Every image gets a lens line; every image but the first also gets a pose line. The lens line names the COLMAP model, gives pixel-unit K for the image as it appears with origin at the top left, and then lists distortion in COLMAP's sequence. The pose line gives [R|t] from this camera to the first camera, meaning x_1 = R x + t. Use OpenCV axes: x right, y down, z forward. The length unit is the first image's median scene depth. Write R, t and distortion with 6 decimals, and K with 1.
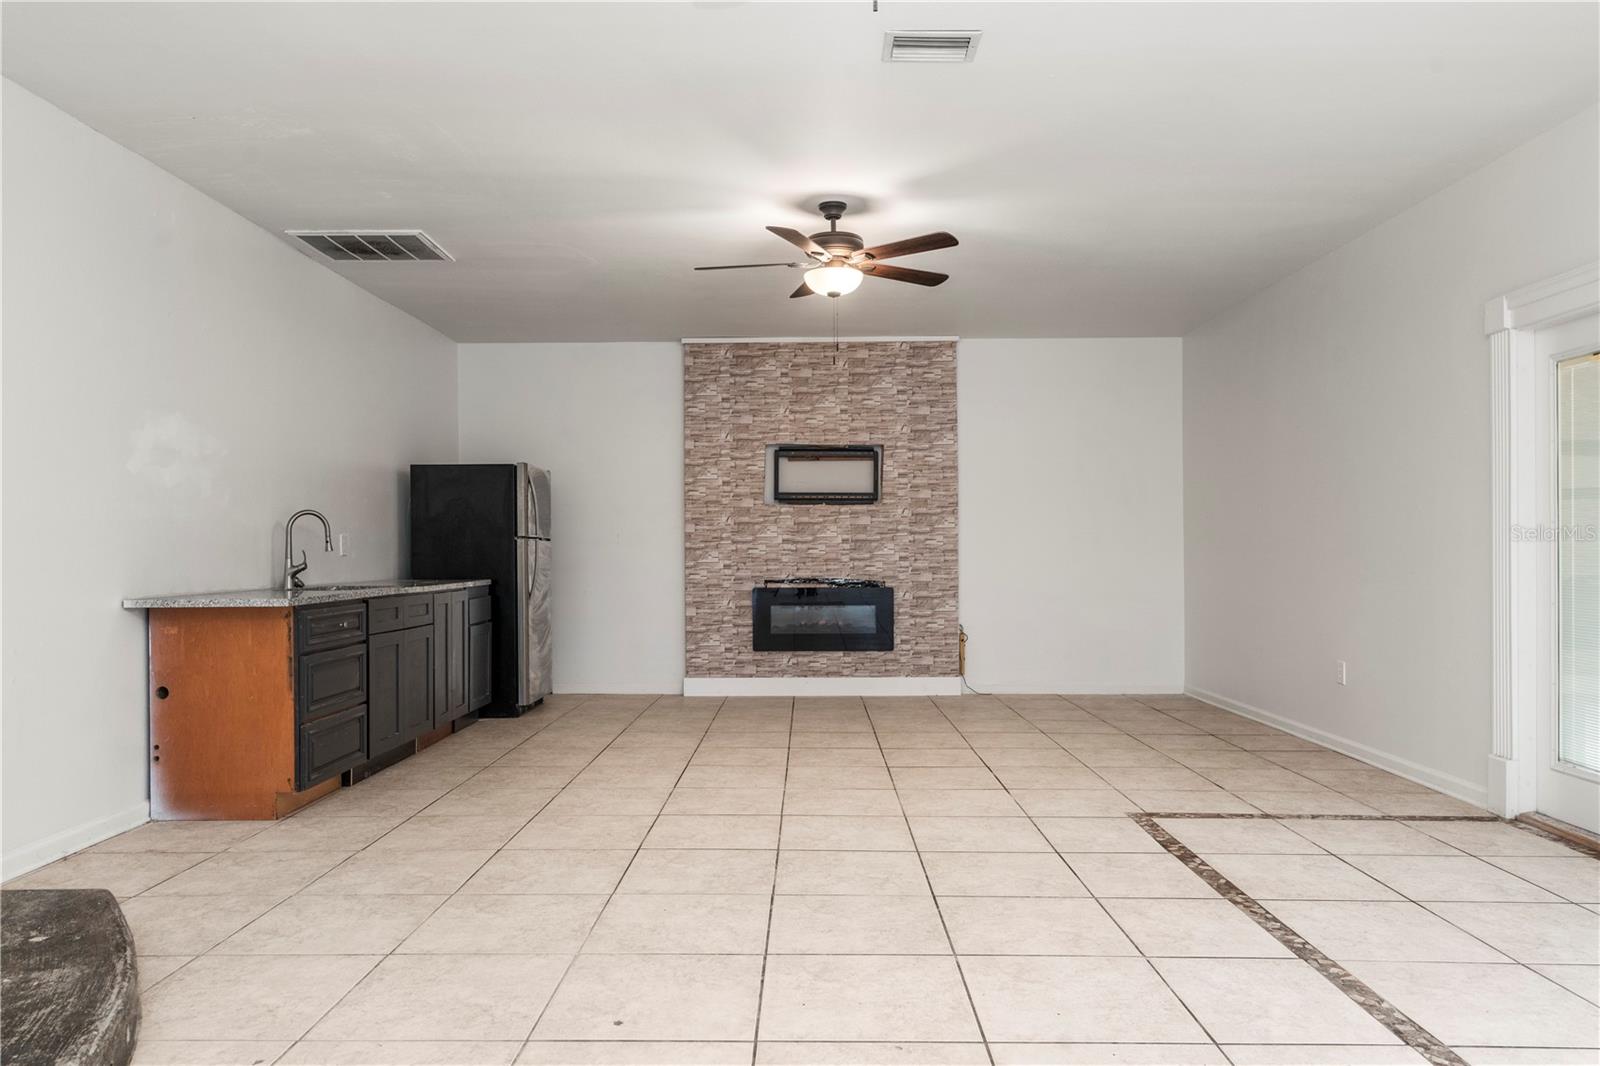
lens RADIAL K [[1089.1, 0, 799.3], [0, 1089.1, 536.6], [0, 0, 1]] dist [0.003143, 0.000438]
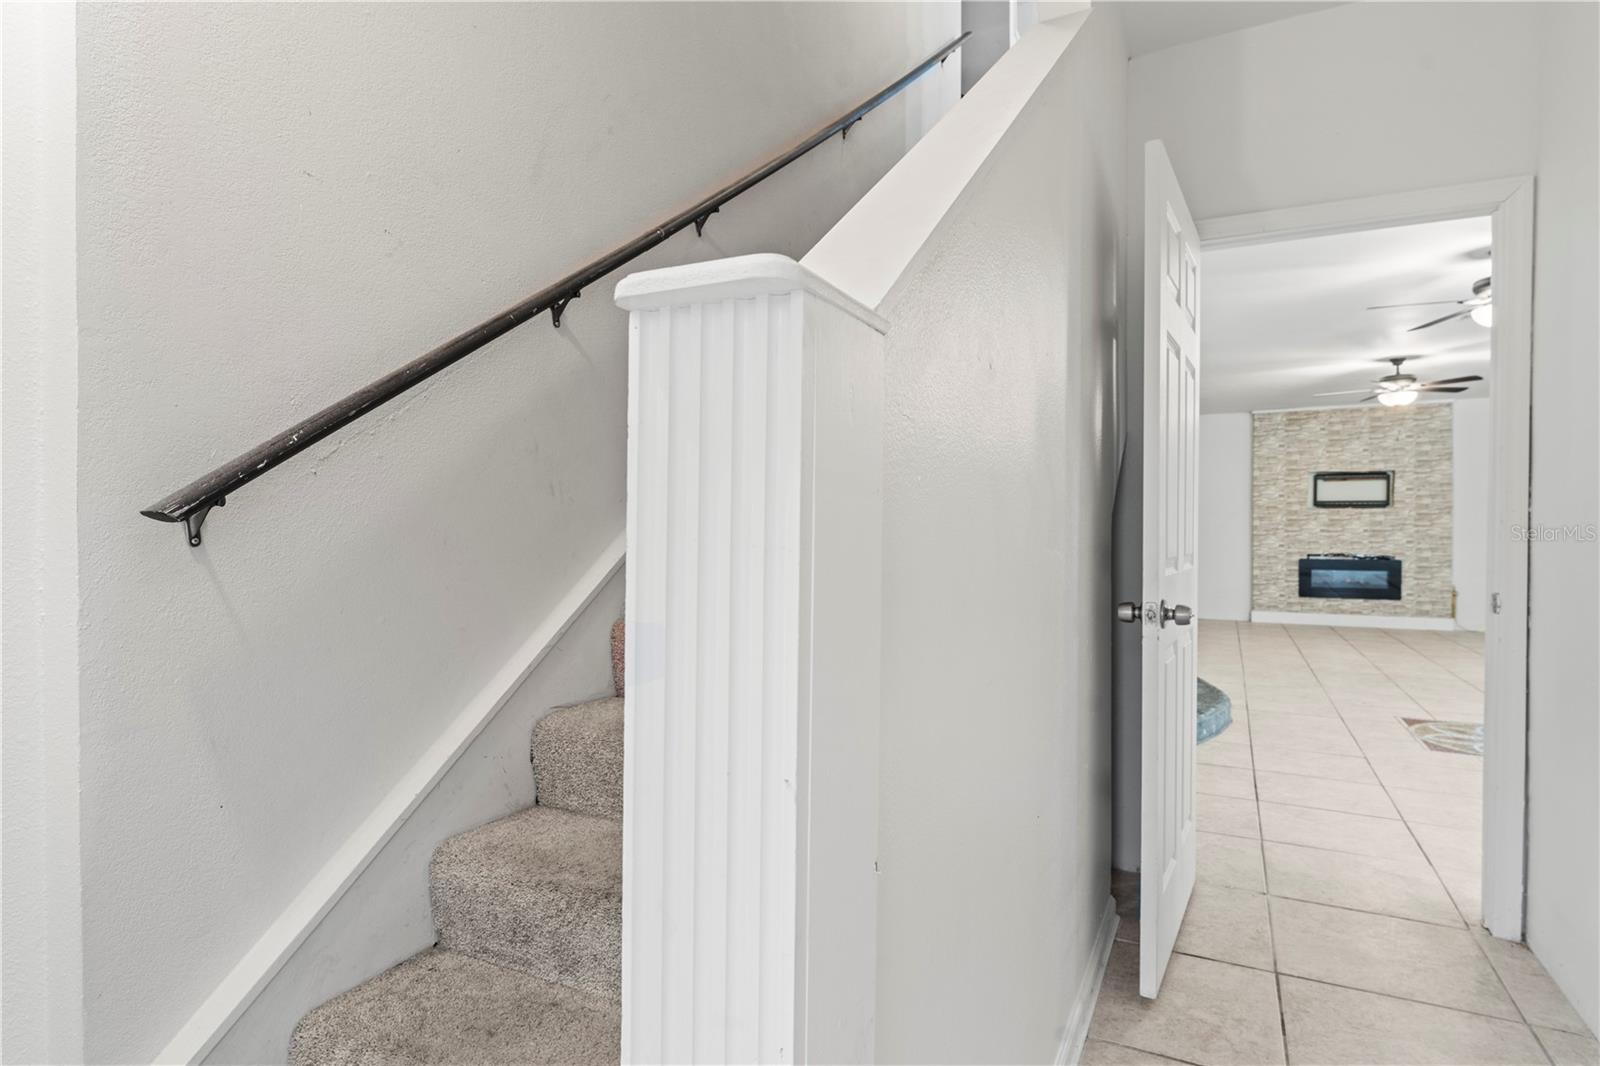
lens RADIAL K [[846.5, 0, 799.4], [0, 846.5, 532.0], [0, 0, 1]] dist [-0.000149, -0.001008]
pose [[0.897244, 0.005509, -0.441502, -0.156362], [0.002382, 0.999847, 0.017315, -0.017870], [0.441529, -0.016587, 0.897093, -0.490965]]
